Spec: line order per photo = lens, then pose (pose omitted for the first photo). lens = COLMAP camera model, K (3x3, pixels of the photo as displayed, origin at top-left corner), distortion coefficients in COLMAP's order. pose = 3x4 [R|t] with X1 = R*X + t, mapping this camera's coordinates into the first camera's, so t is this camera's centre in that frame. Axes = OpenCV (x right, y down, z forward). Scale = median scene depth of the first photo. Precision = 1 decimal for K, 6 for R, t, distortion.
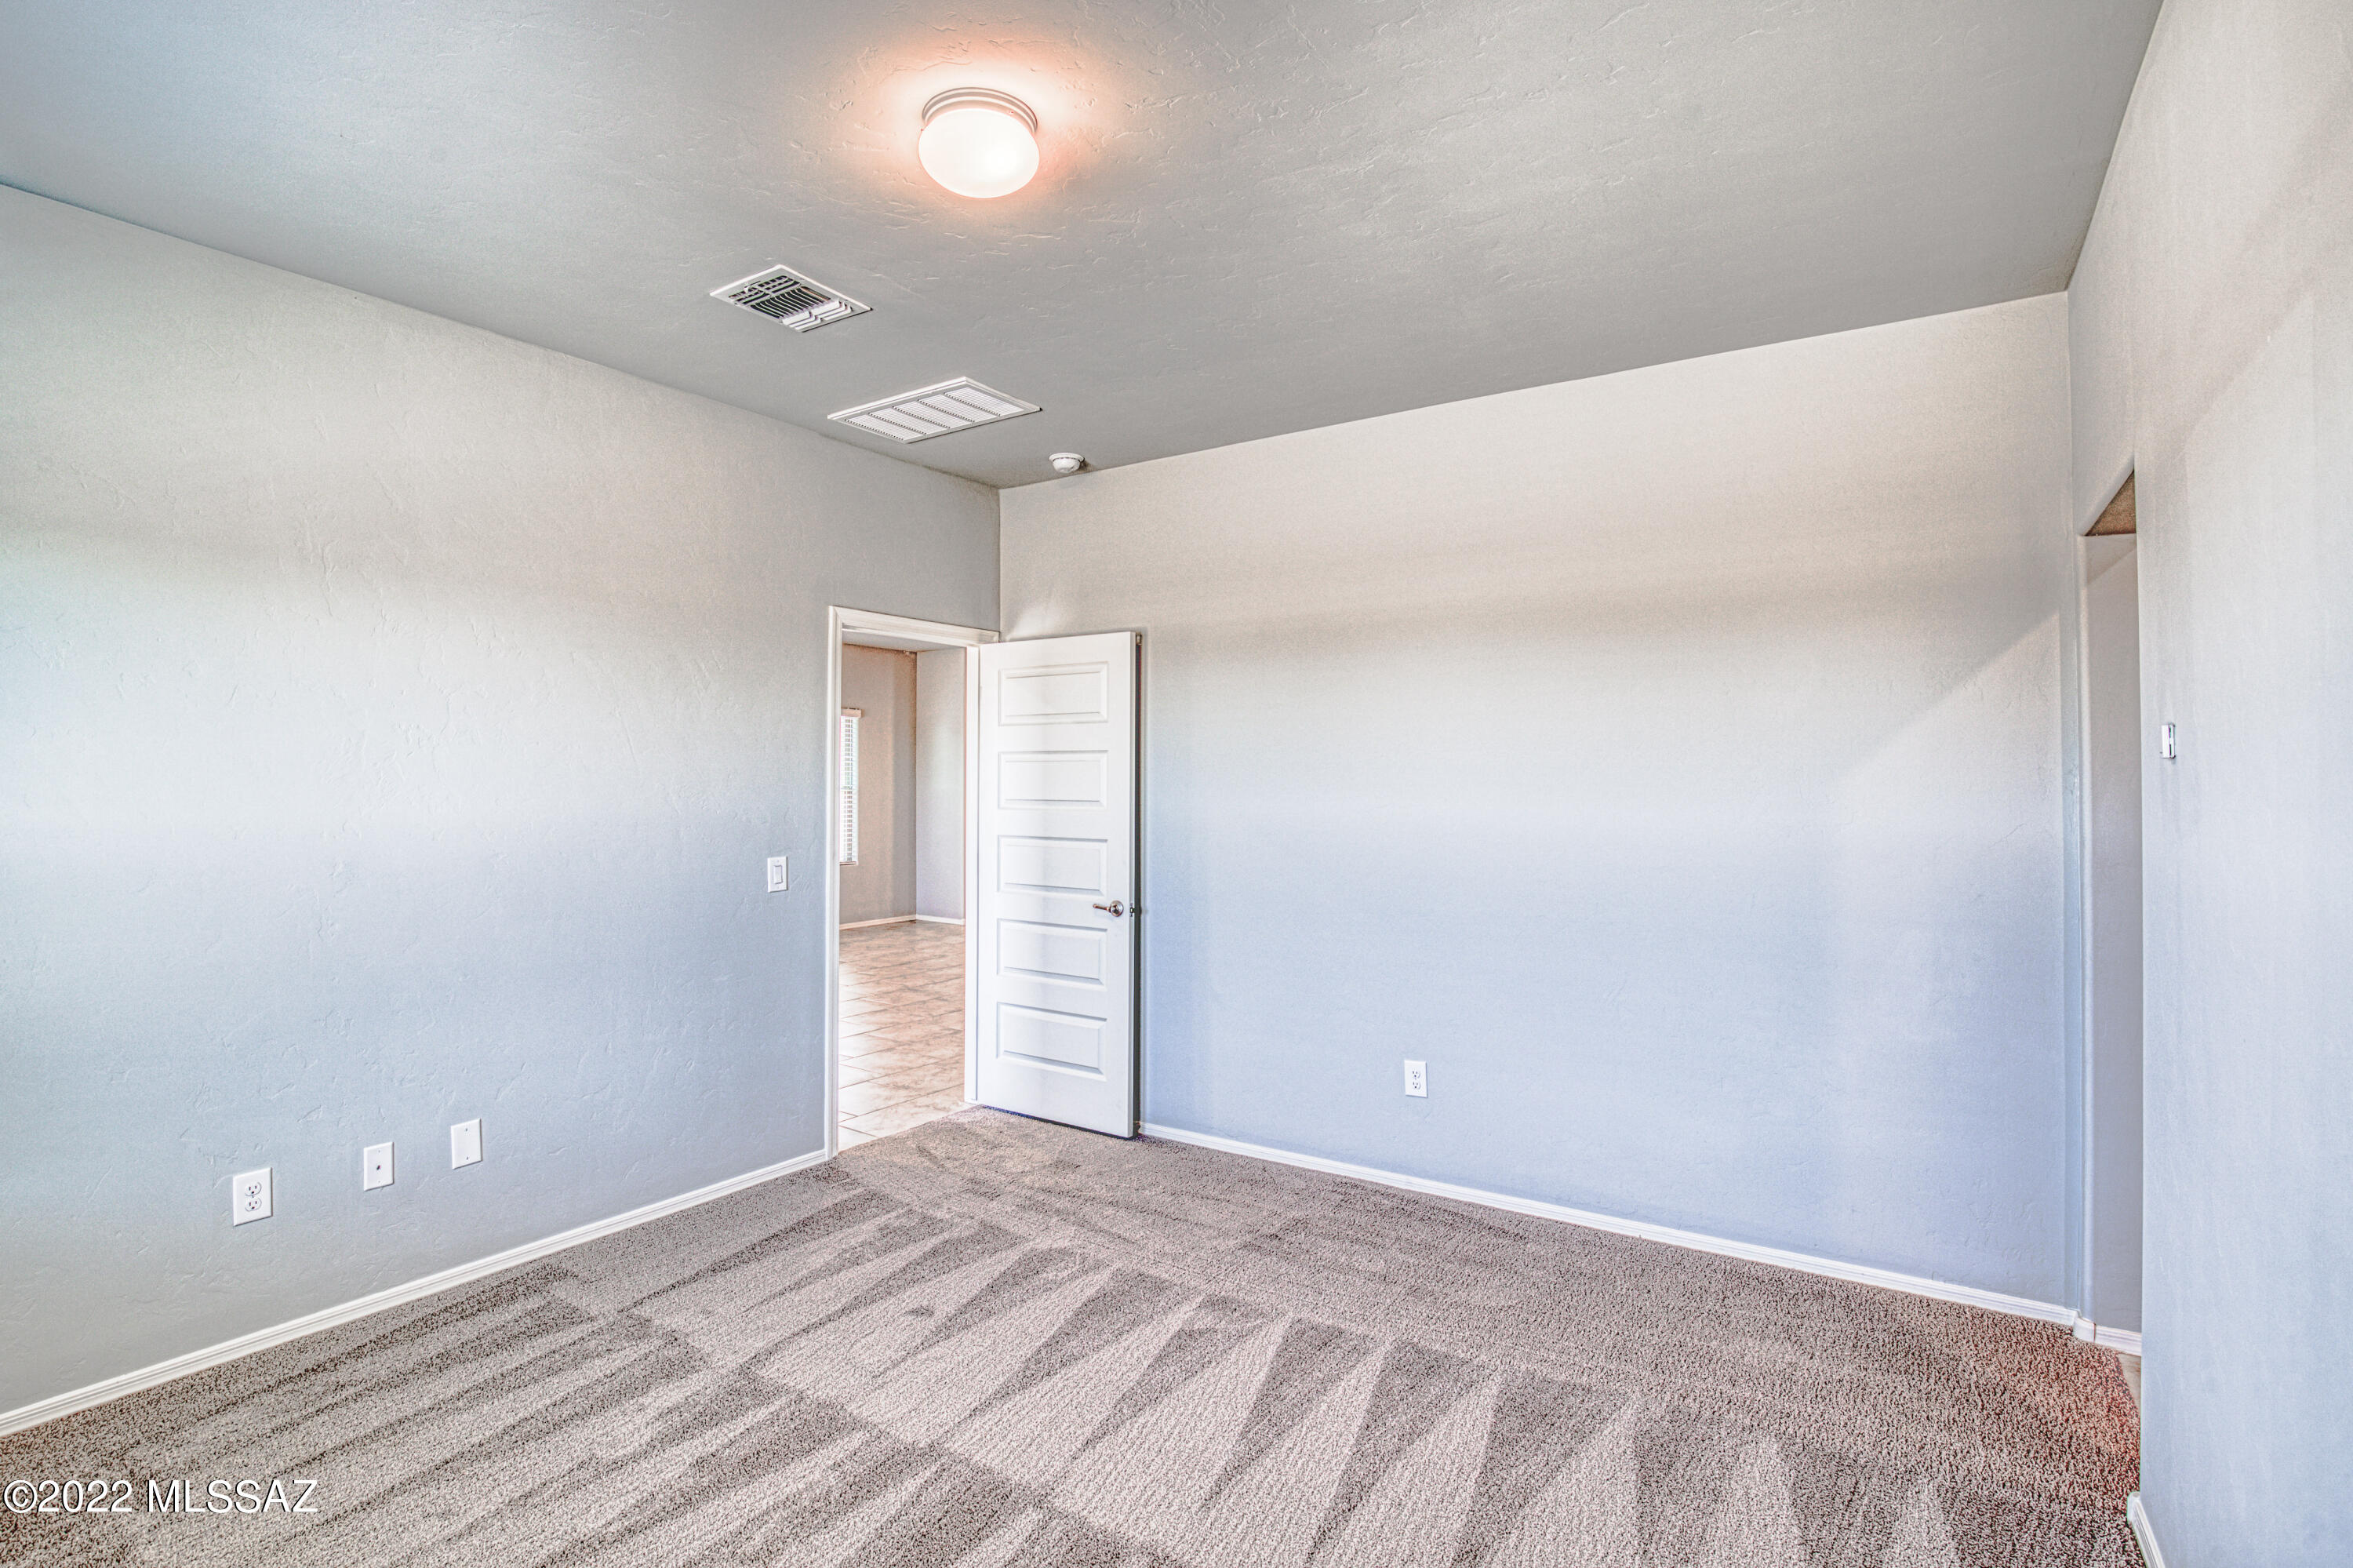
lens RADIAL K [[1085.7, 0, 1177.8], [0, 1085.7, 770.3], [0, 0, 1]] dist [-0.028495, 0.004672]
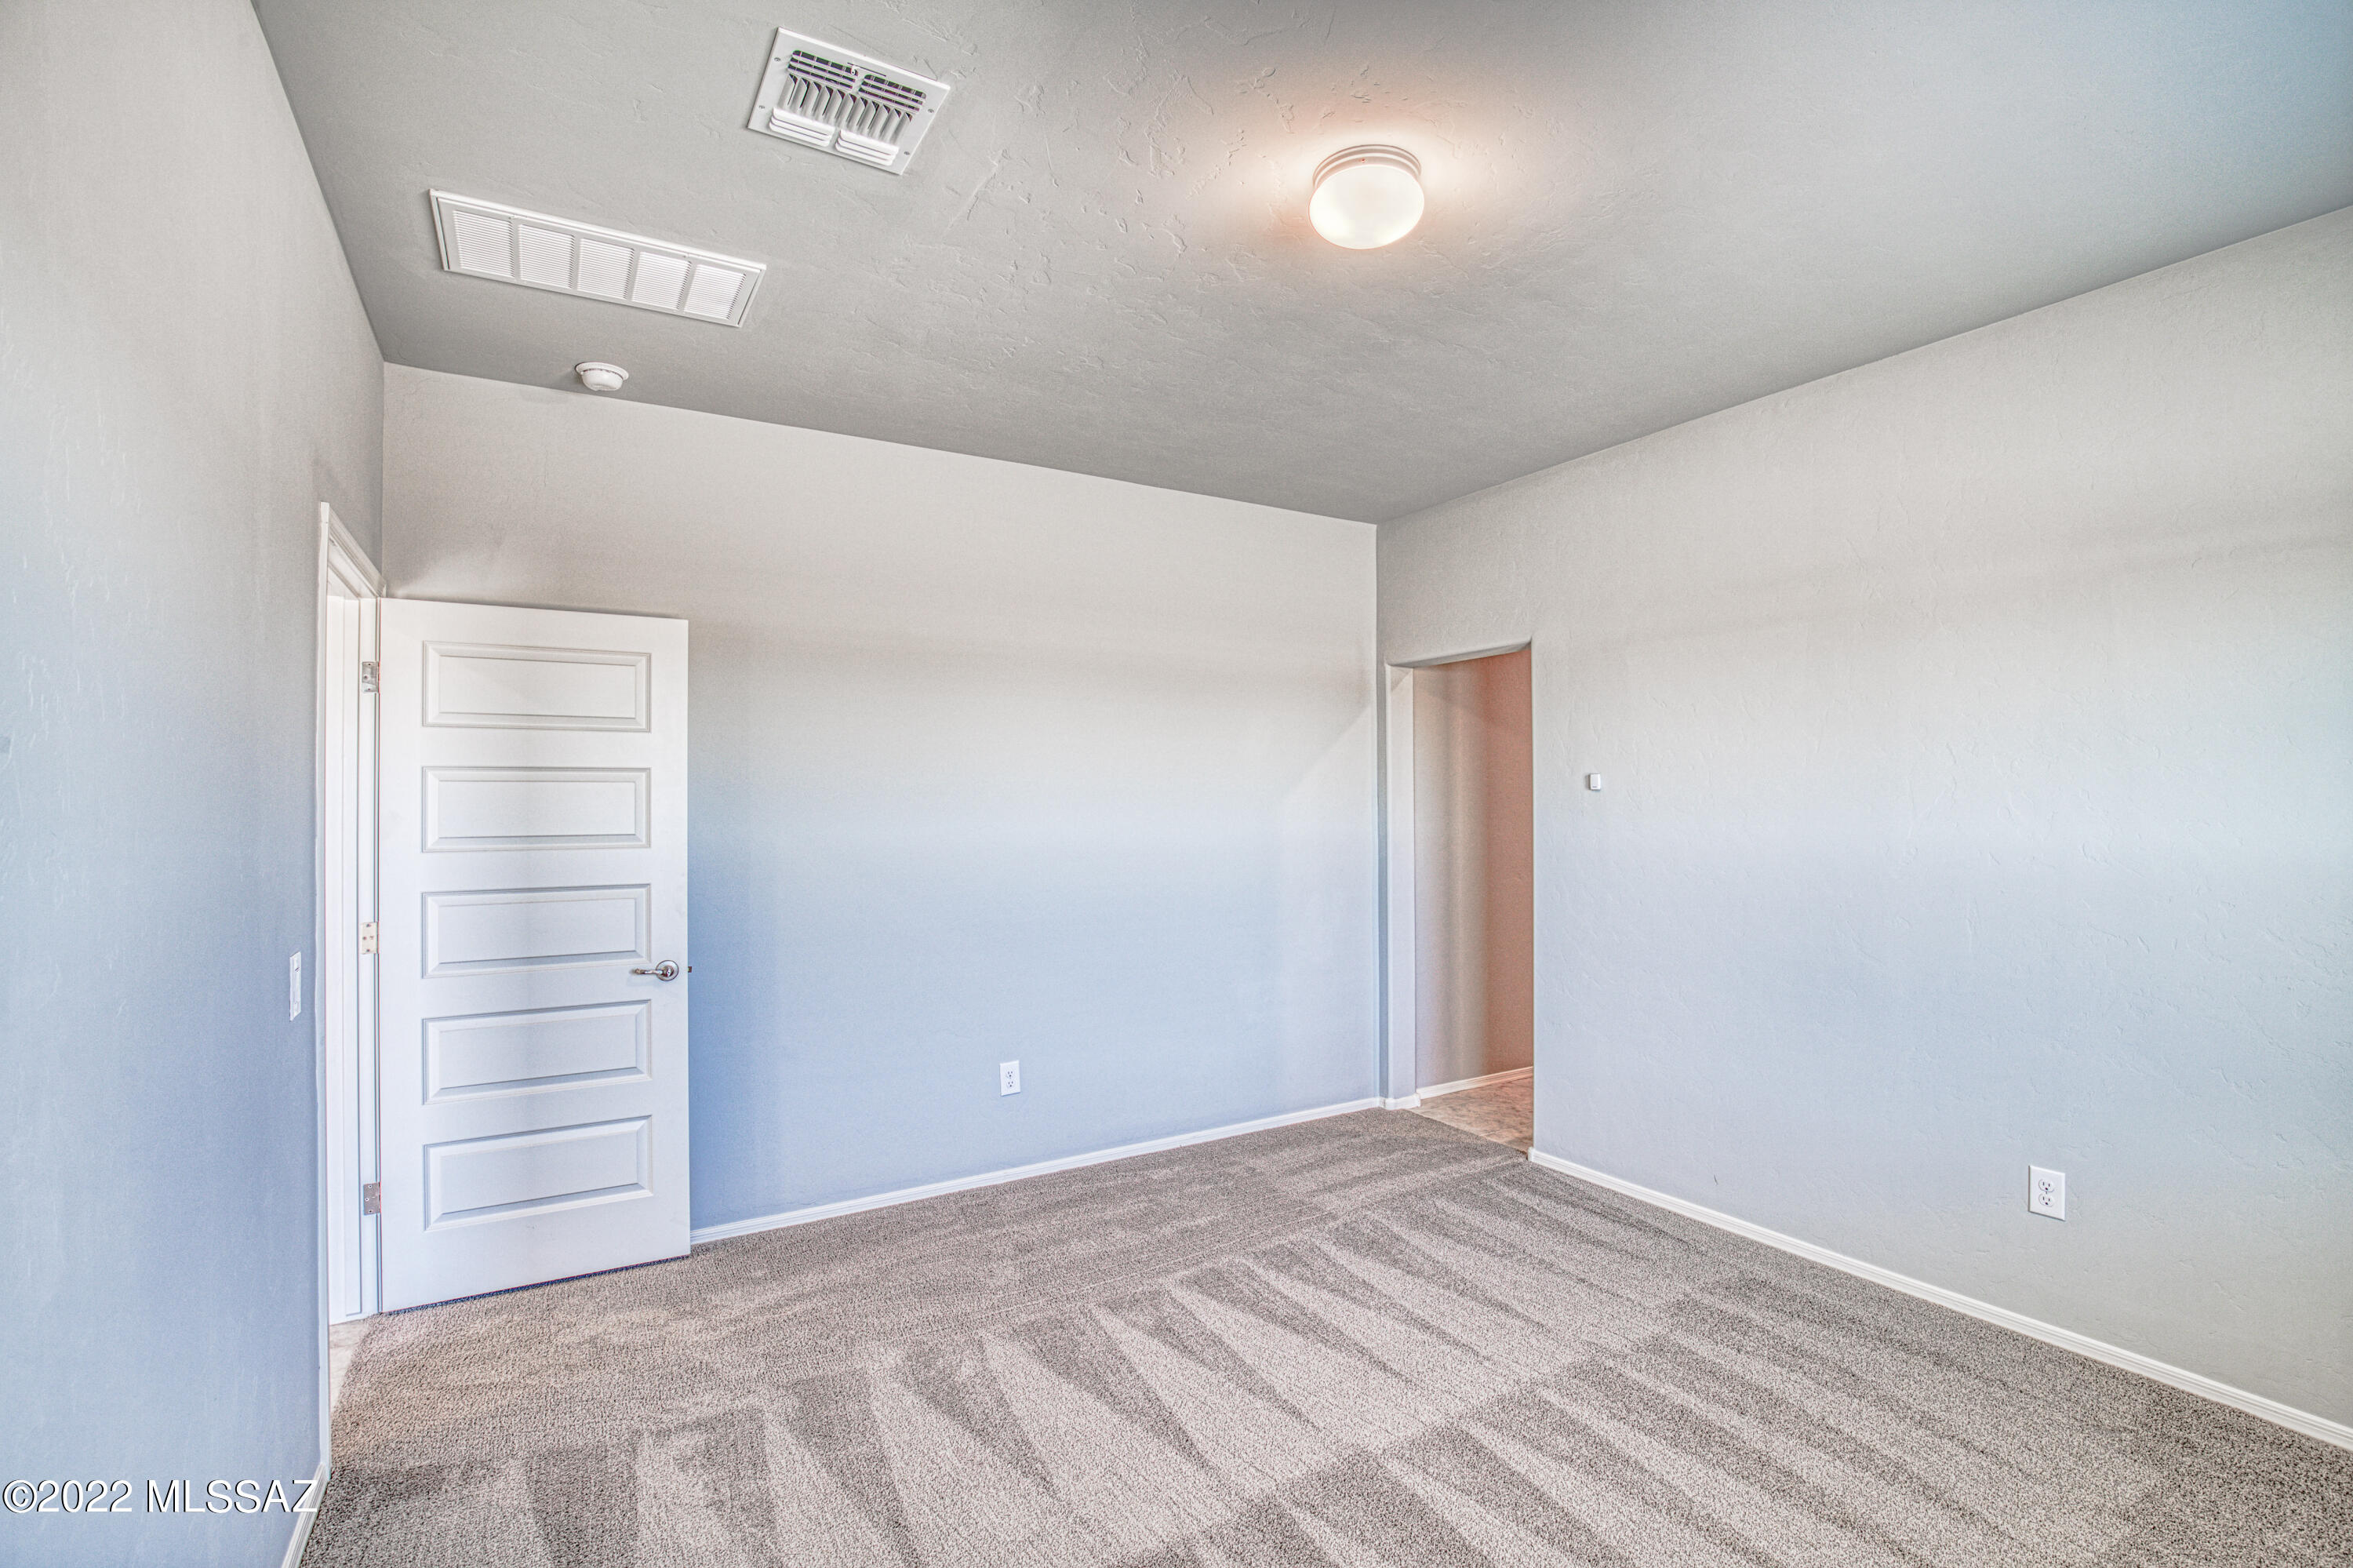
lens RADIAL K [[1085.7, 0, 1171.5], [0, 1085.7, 783.8], [0, 0, 1]] dist [-0.028495, 0.004672]
pose [[0.437067, 0.000180, 0.899429, -0.634400], [-0.007221, 0.999968, 0.003309, -0.013652], [-0.899400, -0.007941, 0.437055, 0.353264]]
